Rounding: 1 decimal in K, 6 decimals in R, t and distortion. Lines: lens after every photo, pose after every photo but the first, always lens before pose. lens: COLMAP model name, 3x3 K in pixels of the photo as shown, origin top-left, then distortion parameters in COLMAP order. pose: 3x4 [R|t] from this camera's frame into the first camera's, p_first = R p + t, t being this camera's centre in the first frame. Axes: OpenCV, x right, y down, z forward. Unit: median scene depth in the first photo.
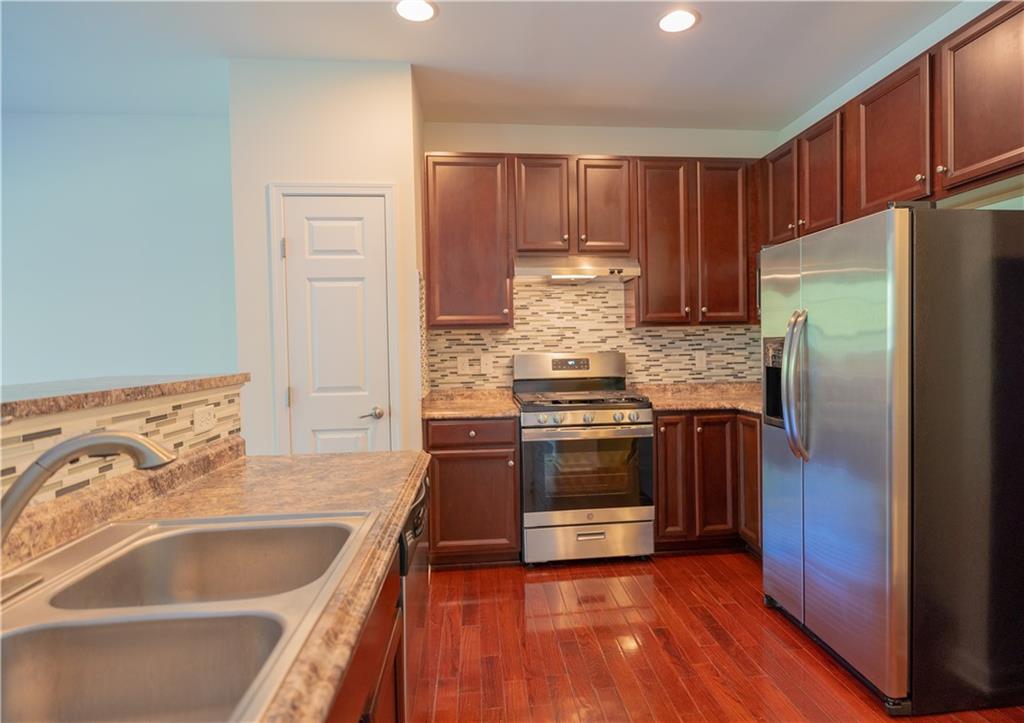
lens RADIAL K [[597.6, 0, 515.2], [0, 597.6, 365.7], [0, 0, 1]] dist [-0.019295, 0.012770]
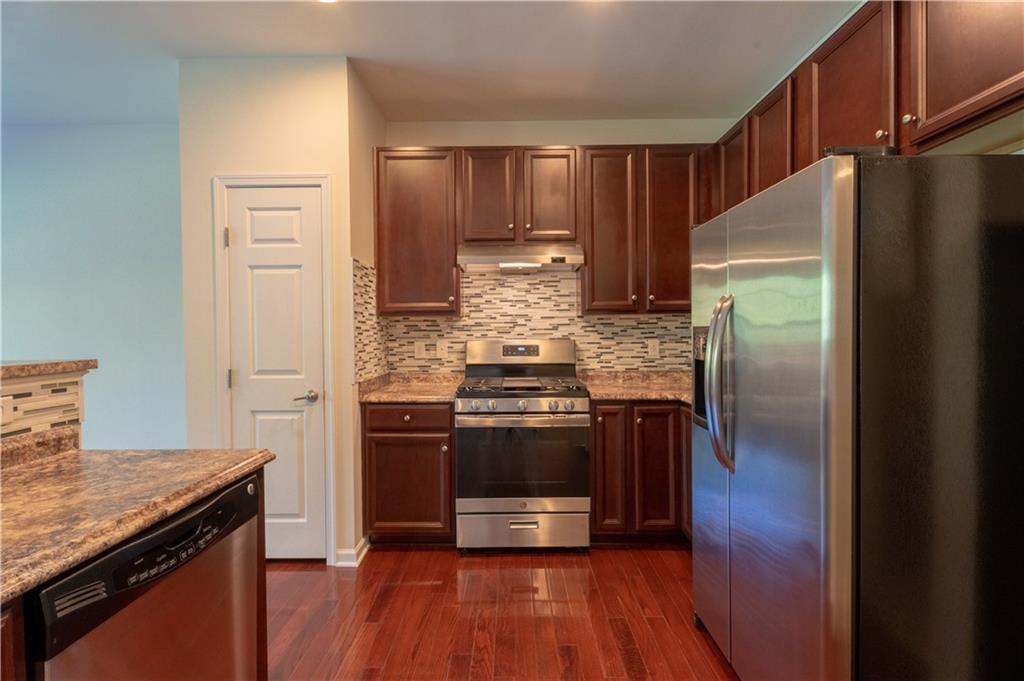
lens RADIAL K [[456.4, 0, 512.0], [0, 456.4, 340.5], [0, 0, 1]] dist [0.000741, 0.000063]
pose [[0.992889, 0.013133, -0.118317, 0.183129], [-0.014356, 0.999852, -0.009491, -0.012884], [0.118175, 0.011122, 0.992930, 0.228306]]
